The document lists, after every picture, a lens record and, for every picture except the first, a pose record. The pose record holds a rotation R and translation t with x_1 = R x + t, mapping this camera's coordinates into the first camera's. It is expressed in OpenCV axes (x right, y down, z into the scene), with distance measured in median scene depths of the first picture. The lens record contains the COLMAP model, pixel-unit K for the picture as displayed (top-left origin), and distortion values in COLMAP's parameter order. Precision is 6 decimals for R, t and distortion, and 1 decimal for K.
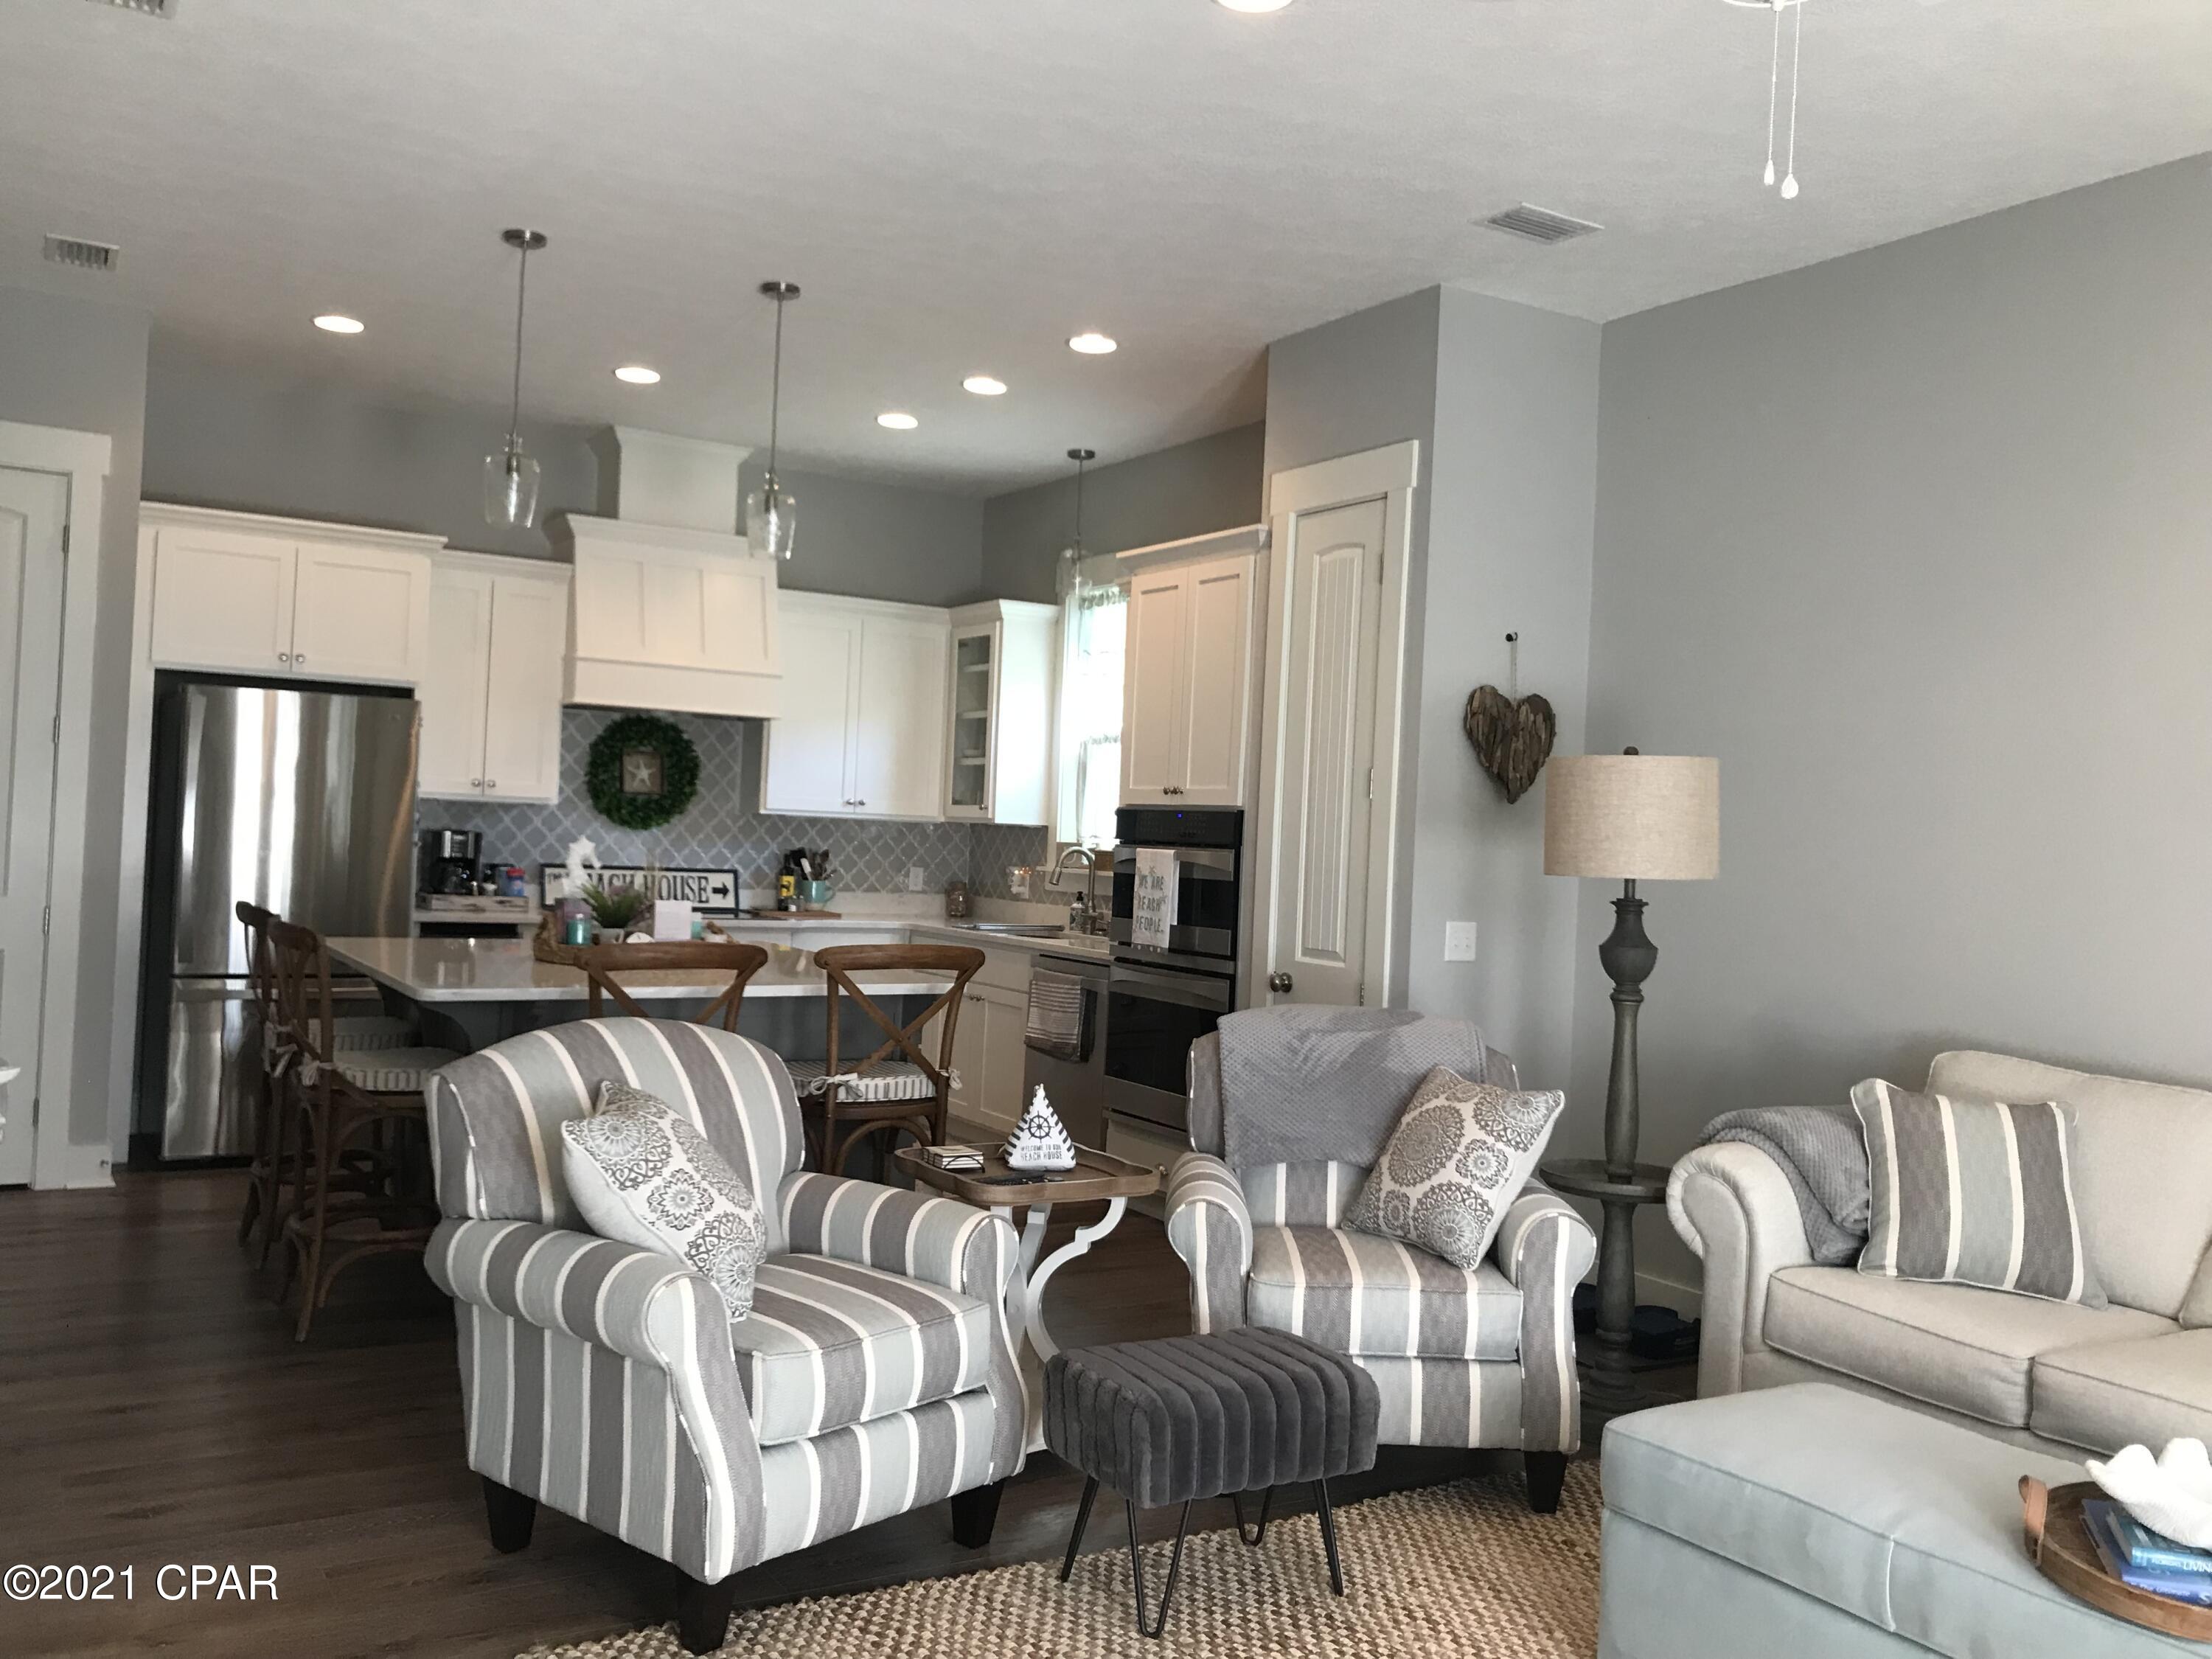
lens RADIAL K [[1831.6, 0, 1106.0], [0, 1831.6, 829.5], [0, 0, 1]] dist [0.000139, -0.008809]
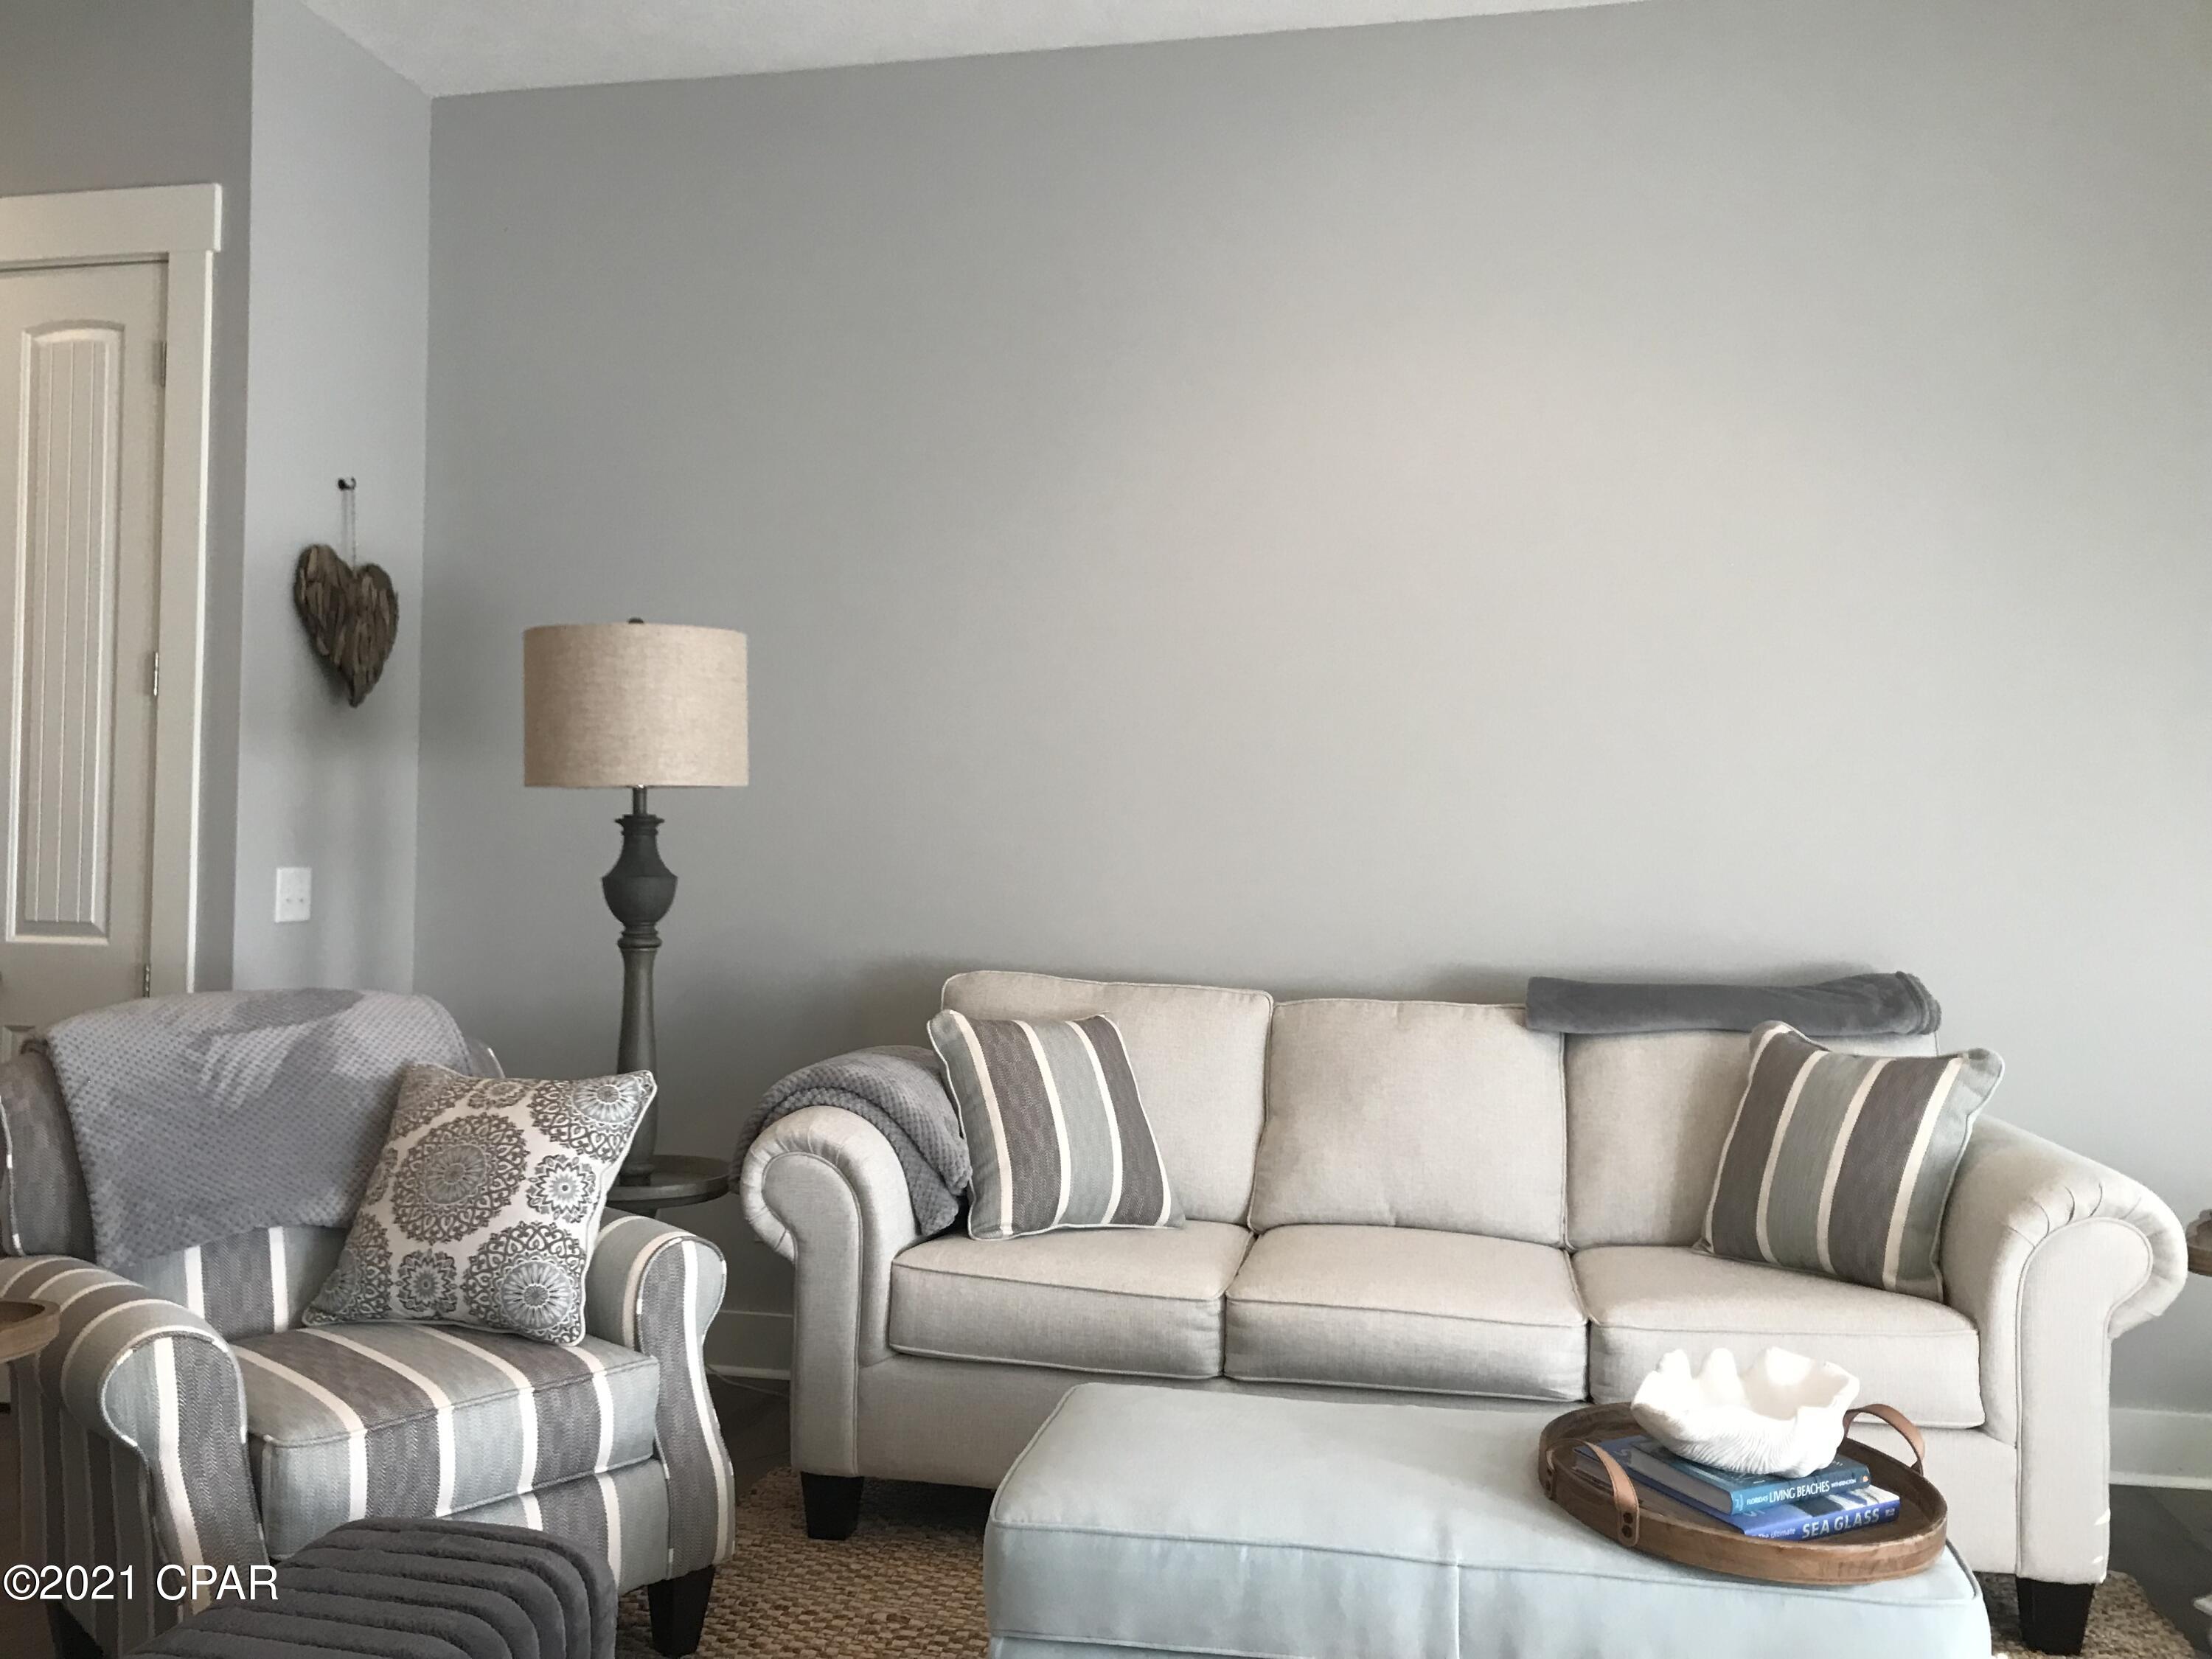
lens RADIAL K [[1860.3, 0, 1106.9], [0, 1860.3, 803.5], [0, 0, 1]] dist [-0.002161, 0.058723]
pose [[0.694955, -0.025414, 0.718604, -0.156985], [0.020073, 0.999671, 0.015941, 0.027172], [-0.718773, 0.003346, 0.695236, 0.348443]]
